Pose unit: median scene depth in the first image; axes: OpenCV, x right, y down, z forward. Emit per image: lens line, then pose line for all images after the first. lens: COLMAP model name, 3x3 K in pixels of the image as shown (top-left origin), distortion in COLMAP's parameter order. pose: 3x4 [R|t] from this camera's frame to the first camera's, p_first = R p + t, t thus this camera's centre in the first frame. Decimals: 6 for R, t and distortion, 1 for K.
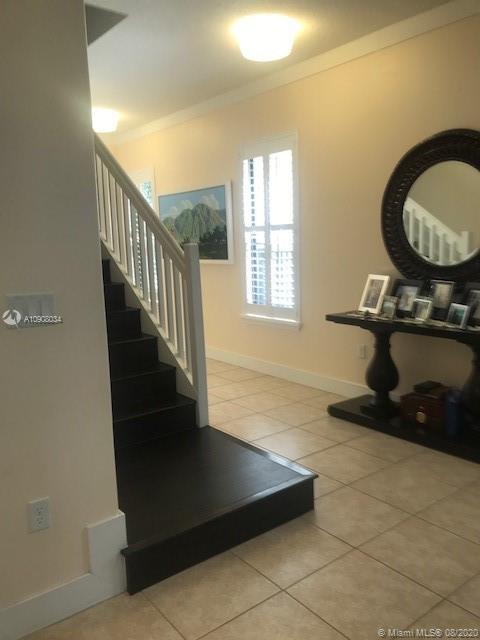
lens RADIAL K [[524.3, 0, 239.7], [0, 524.3, 321.9], [0, 0, 1]] dist [0.019516, -0.030272]
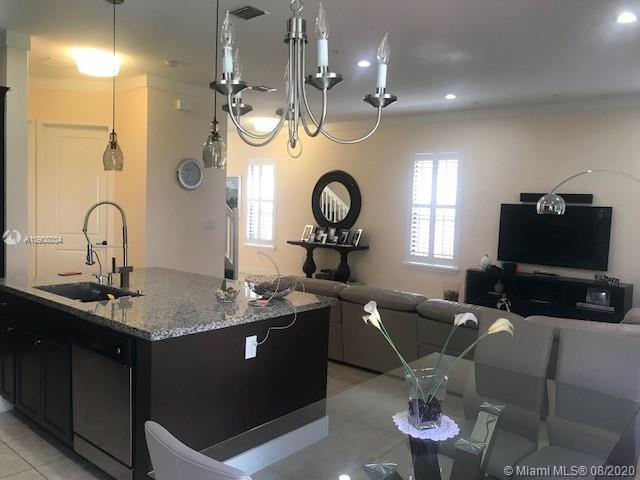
lens RADIAL K [[524.3, 0, 322.2], [0, 524.3, 242.5], [0, 0, 1]] dist [0.019516, -0.030272]
pose [[0.974989, 0.041575, 0.218329, -0.178921], [-0.025727, 0.996857, -0.074934, 0.154024], [-0.220758, 0.067443, 0.972994, -1.218441]]
